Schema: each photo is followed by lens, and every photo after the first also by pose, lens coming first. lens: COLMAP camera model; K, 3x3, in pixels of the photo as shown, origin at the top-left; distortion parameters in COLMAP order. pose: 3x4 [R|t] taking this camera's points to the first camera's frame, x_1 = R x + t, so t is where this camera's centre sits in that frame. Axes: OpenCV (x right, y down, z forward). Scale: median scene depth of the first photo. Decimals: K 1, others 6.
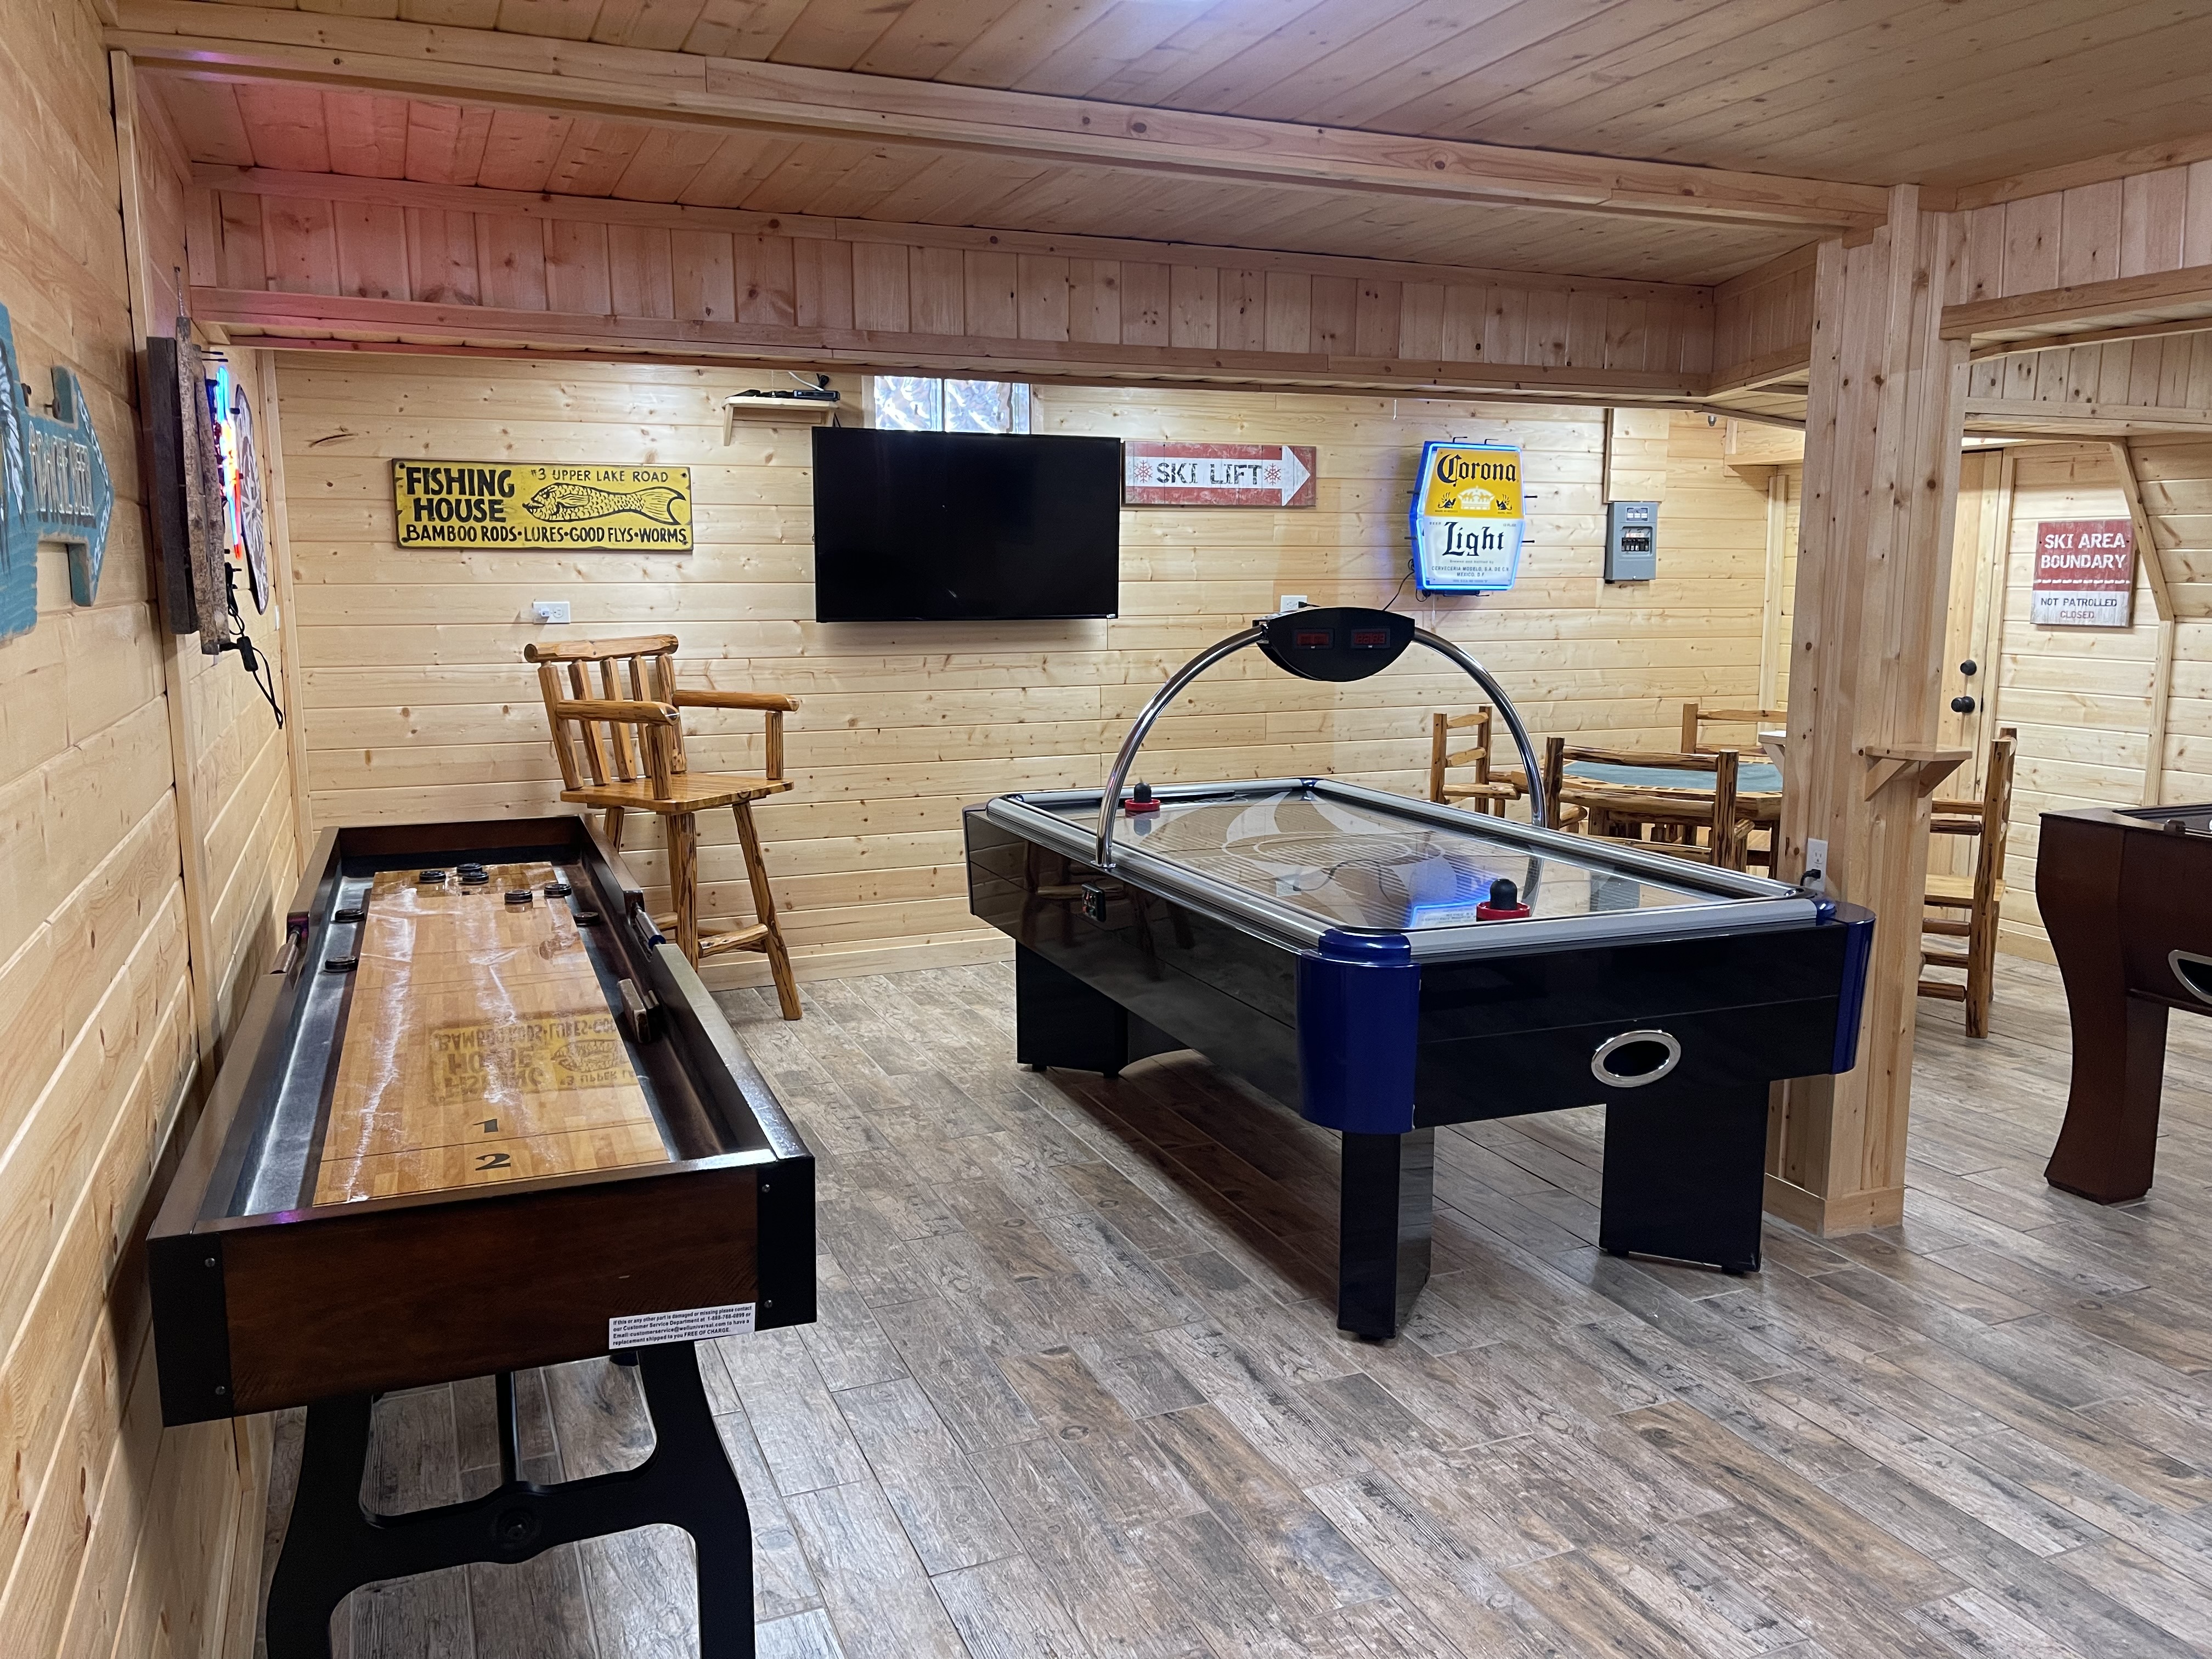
lens RADIAL K [[1677.4, 0, 1098.9], [0, 1677.4, 827.3], [0, 0, 1]] dist [0.073376, -0.092390]
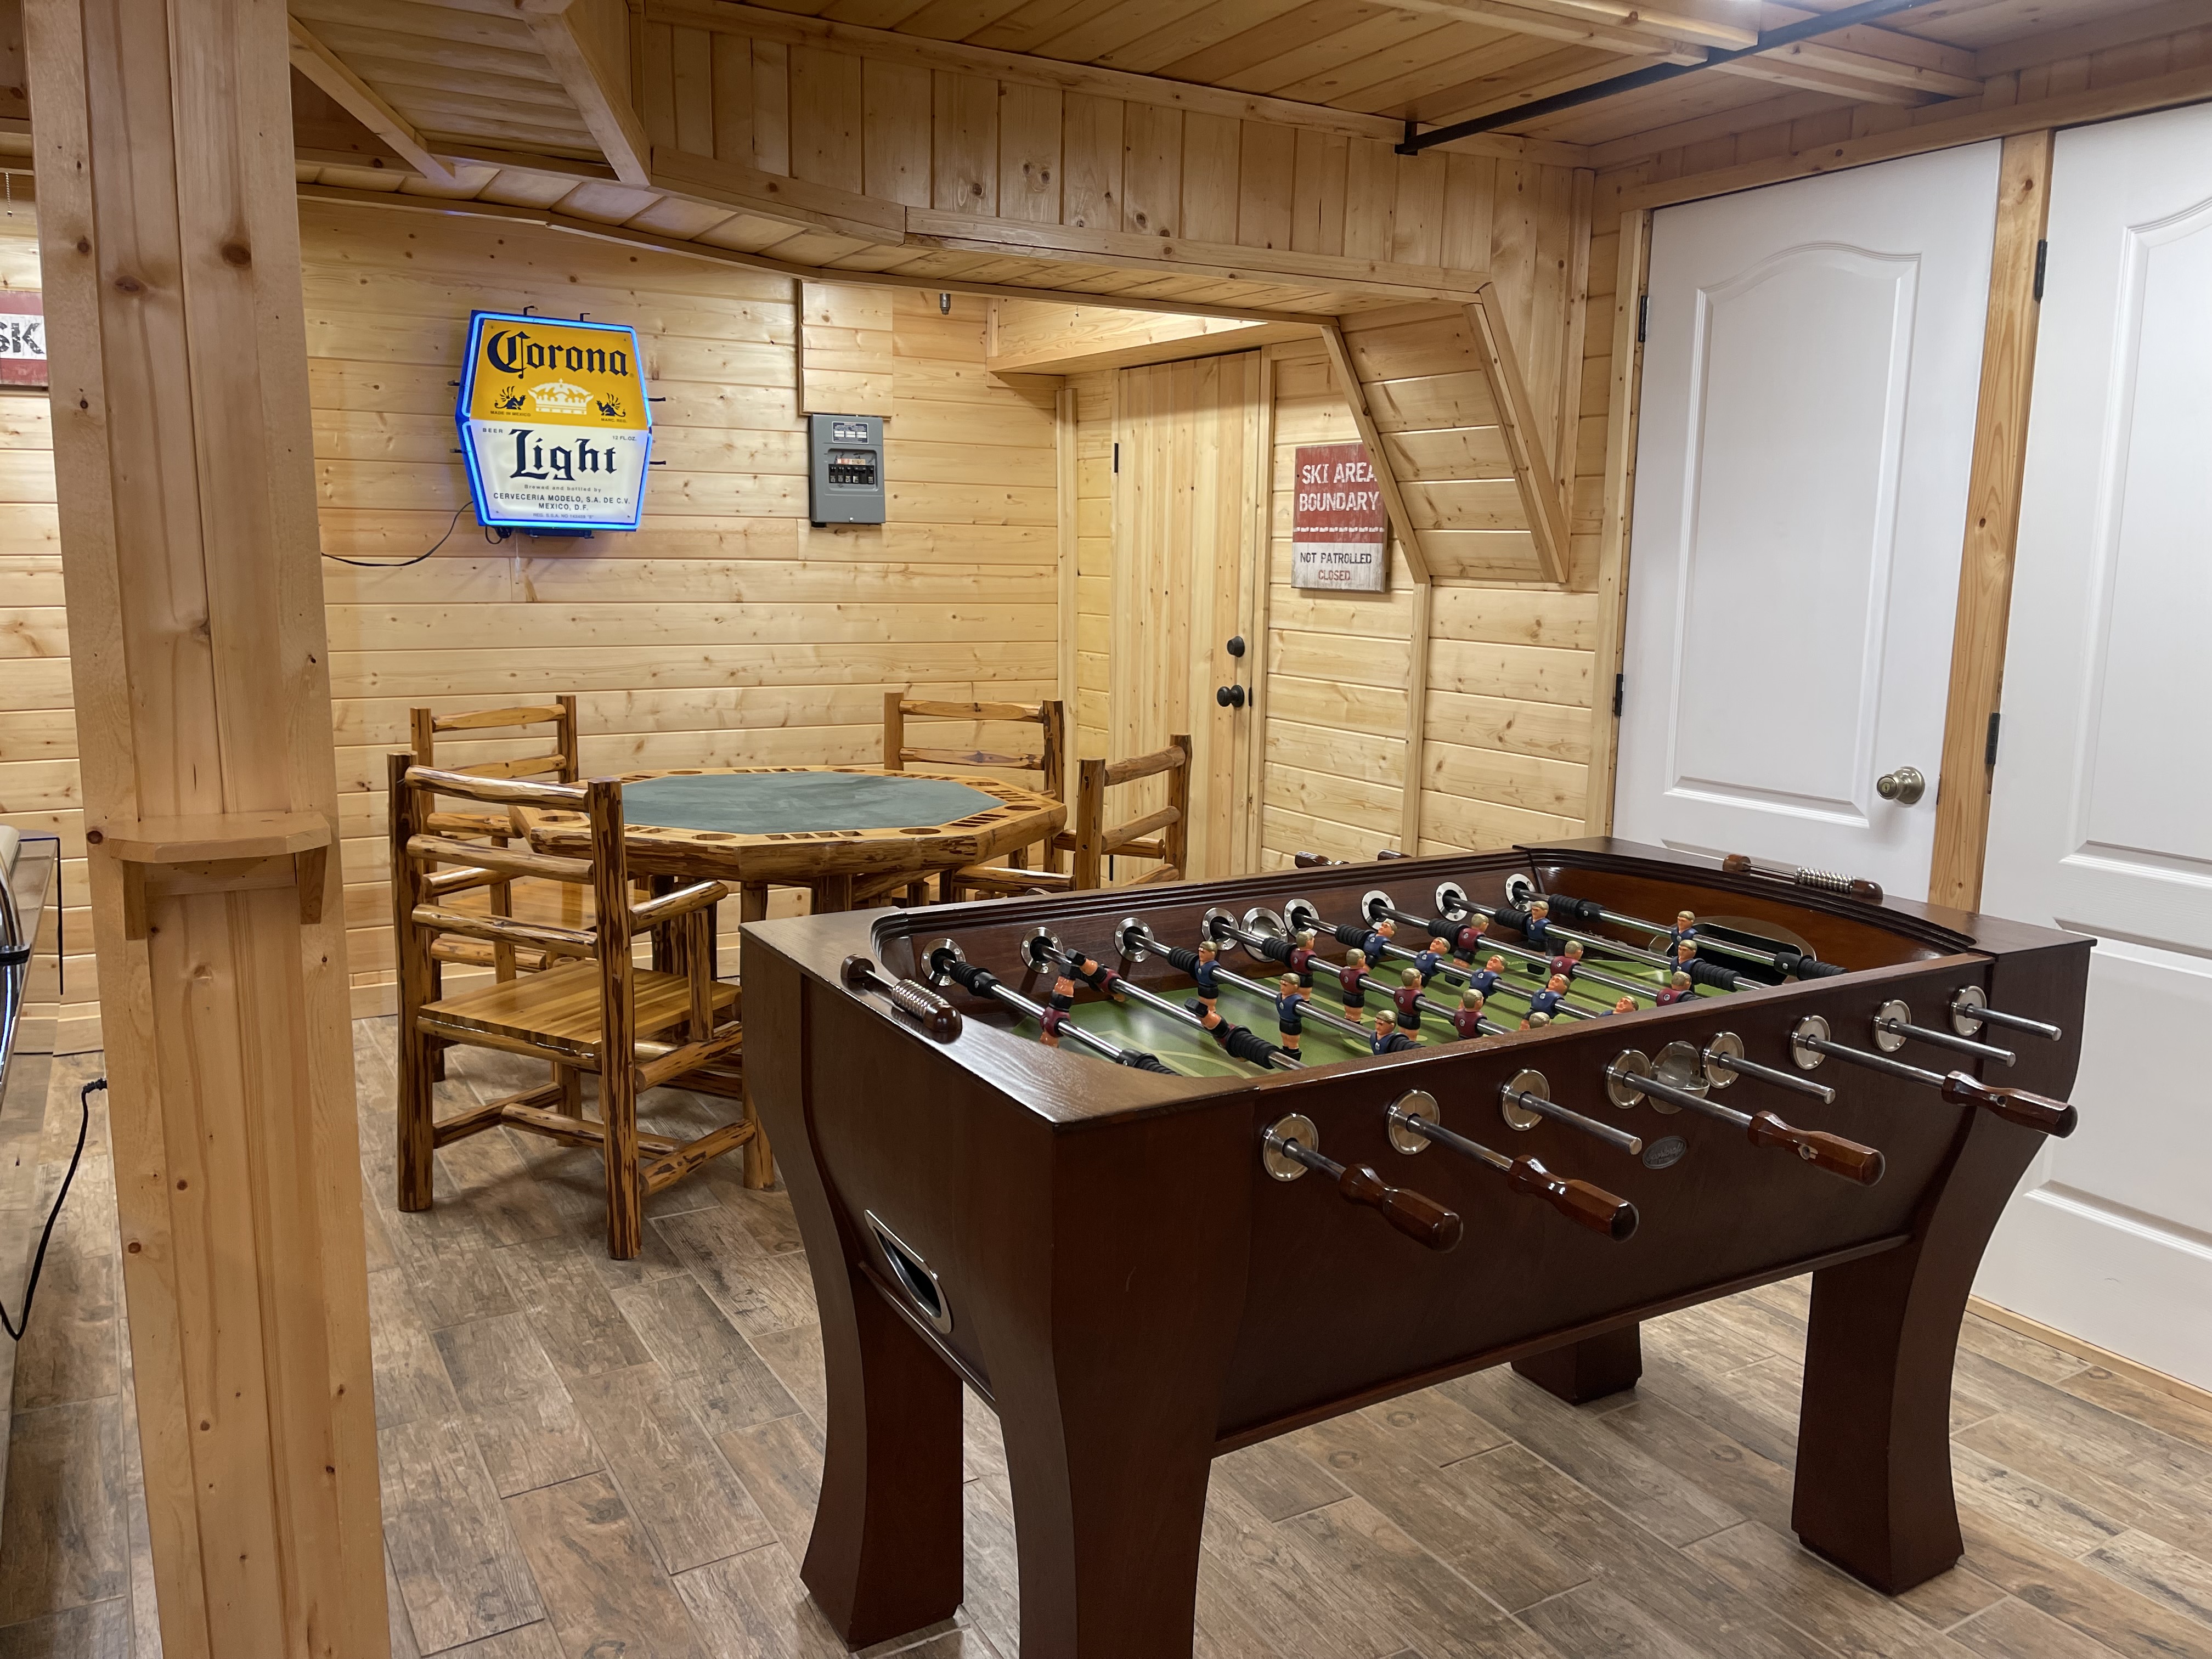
lens RADIAL K [[1677.4, 0, 1141.8], [0, 1677.4, 819.5], [0, 0, 1]] dist [0.073376, -0.092390]
pose [[0.992057, -0.006305, 0.125629, 0.377659], [0.005003, 0.999930, 0.010677, -0.026809], [-0.125687, -0.009964, 0.992020, 0.277509]]
